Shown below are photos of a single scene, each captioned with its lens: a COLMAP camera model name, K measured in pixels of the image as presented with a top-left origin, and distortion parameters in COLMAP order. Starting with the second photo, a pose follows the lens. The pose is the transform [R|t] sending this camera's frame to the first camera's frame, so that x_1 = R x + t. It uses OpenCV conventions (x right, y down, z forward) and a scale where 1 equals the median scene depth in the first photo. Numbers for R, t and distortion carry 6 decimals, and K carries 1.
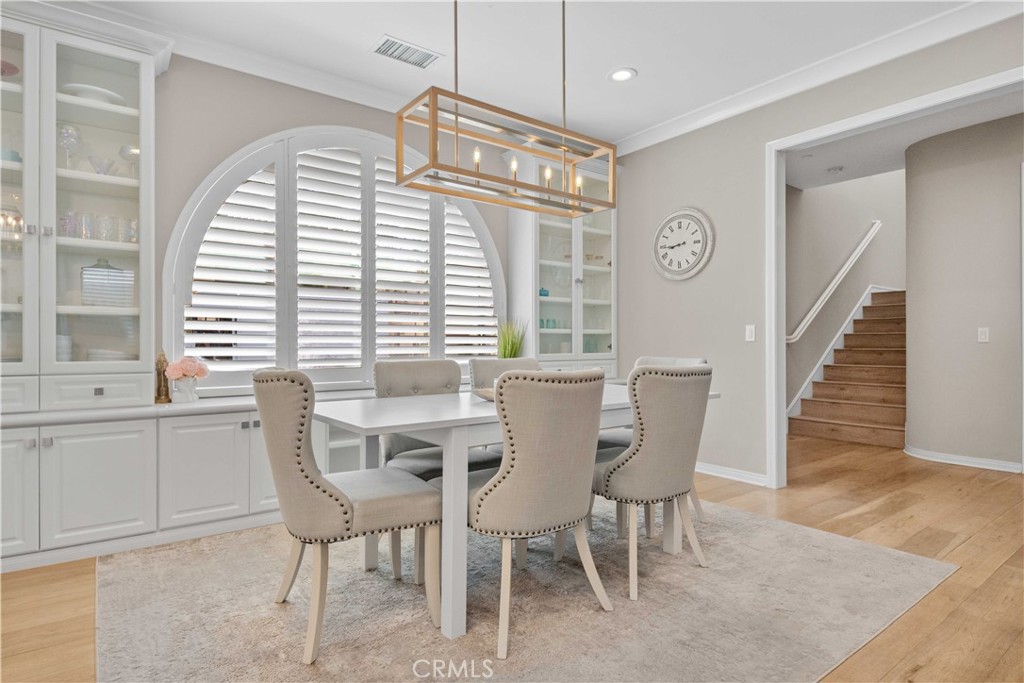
lens RADIAL K [[562.4, 0, 512.4], [0, 562.4, 347.3], [0, 0, 1]] dist [0.019172, 0.000172]
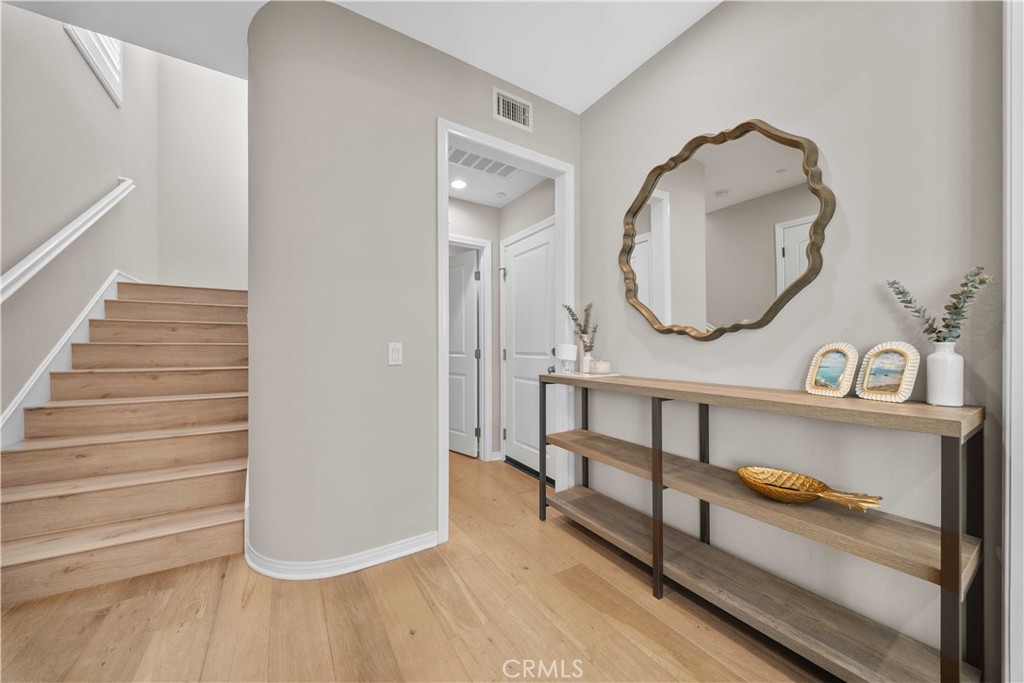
lens RADIAL K [[368.4, 0, 514.3], [0, 368.4, 342.0], [0, 0, 1]] dist [-0.001655, -0.000844]
pose [[0.098708, 0.010624, 0.995060, 0.263962], [0.003952, 0.999931, -0.011068, -0.019172], [-0.995109, 0.005025, 0.098659, 0.521232]]
